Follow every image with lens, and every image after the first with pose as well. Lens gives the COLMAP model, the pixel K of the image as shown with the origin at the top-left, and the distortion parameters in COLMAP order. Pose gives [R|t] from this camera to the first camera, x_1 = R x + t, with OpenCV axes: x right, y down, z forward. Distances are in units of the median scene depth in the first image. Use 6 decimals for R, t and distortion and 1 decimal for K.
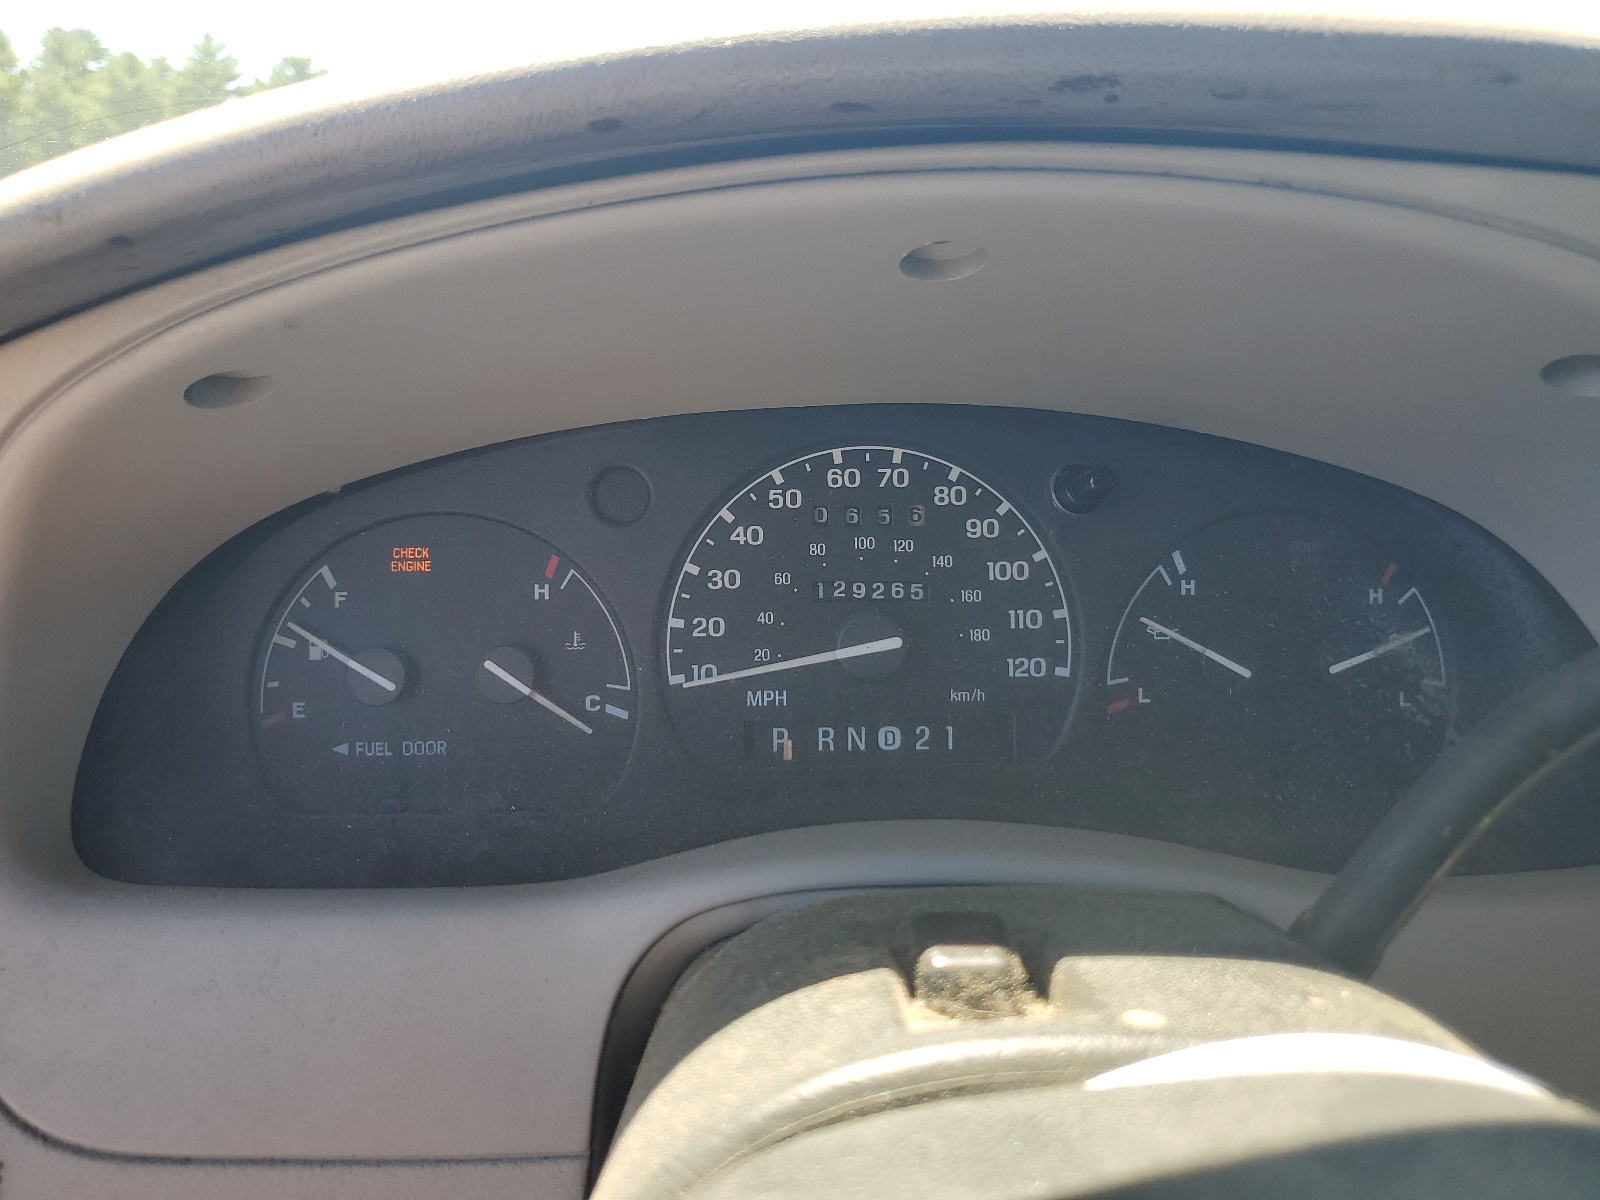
lens RADIAL K [[1175.8, 0, 799.3], [0, 1175.8, 591.8], [0, 0, 1]] dist [-0.000141, -0.003734]
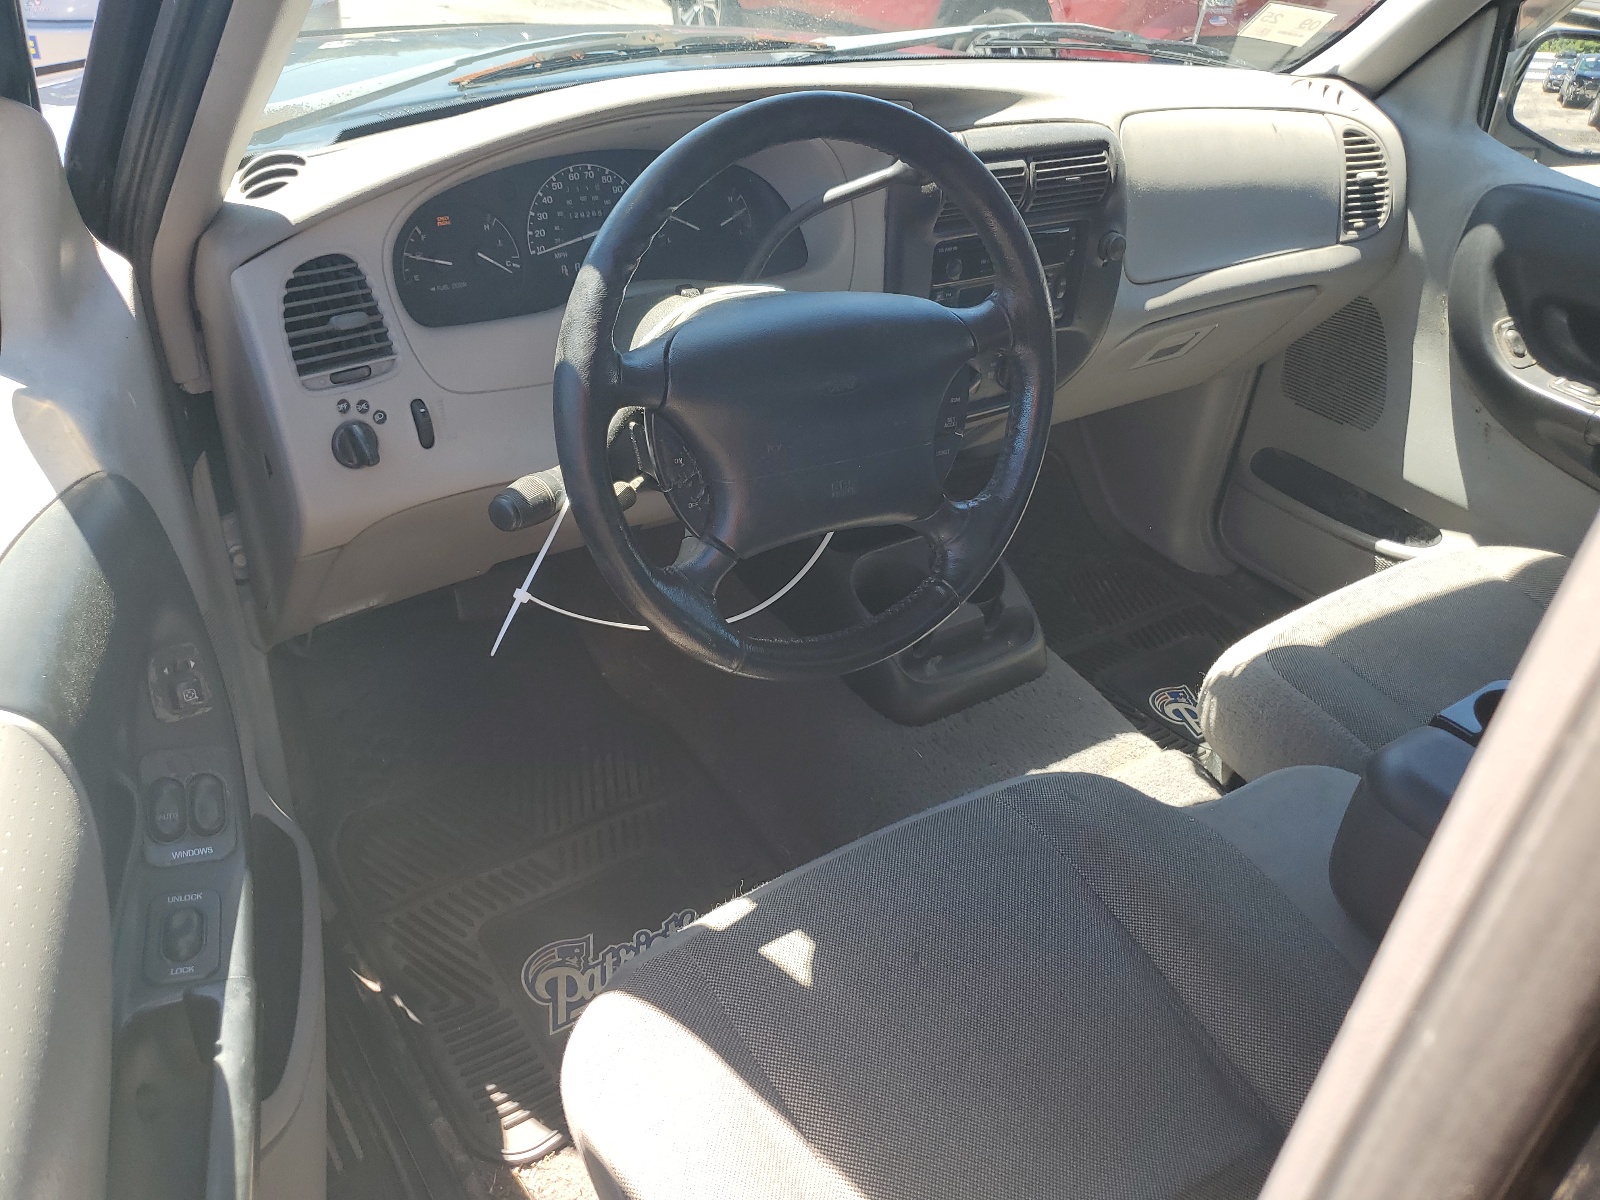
lens RADIAL K [[1175.8, 0, 794.2], [0, 1175.8, 599.0], [0, 0, 1]] dist [-0.000141, -0.003734]
pose [[0.851752, -0.252723, 0.458965, -1.141941], [0.061064, 0.917893, 0.392102, -0.251020], [-0.520374, -0.305948, 0.797250, -2.031534]]
